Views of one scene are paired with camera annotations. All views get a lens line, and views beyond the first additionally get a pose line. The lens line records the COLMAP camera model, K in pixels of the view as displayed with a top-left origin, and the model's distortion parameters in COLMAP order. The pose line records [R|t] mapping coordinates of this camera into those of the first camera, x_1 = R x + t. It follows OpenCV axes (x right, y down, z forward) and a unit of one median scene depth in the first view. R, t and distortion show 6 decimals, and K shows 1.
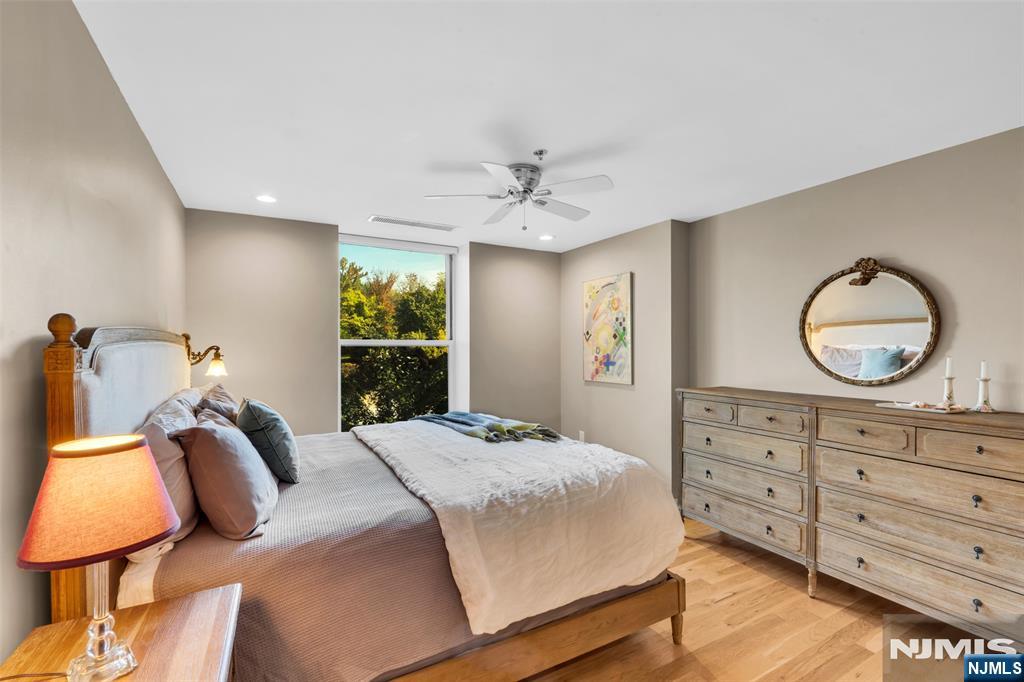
lens RADIAL K [[445.6, 0, 511.1], [0, 445.6, 344.8], [0, 0, 1]] dist [-0.006496, 0.000313]
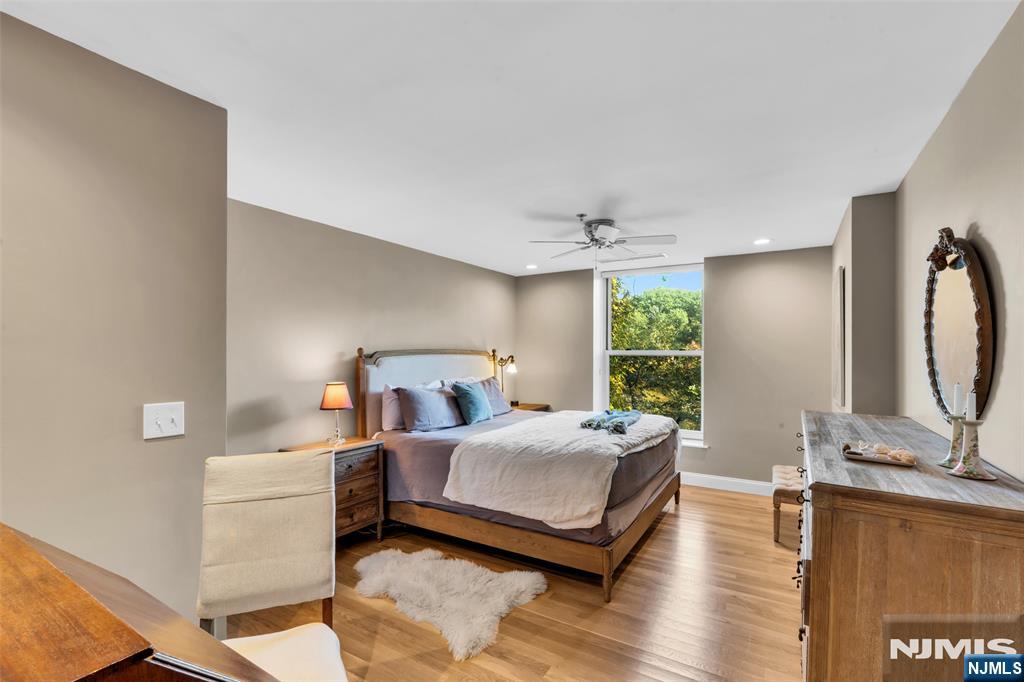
lens RADIAL K [[445.6, 0, 511.1], [0, 445.6, 344.8], [0, 0, 1]] dist [-0.006496, 0.000313]
pose [[0.502554, -0.015168, -0.864413, 1.130280], [0.005176, 0.999881, -0.014536, -0.018116], [0.864530, 0.002831, 0.502573, 0.128910]]
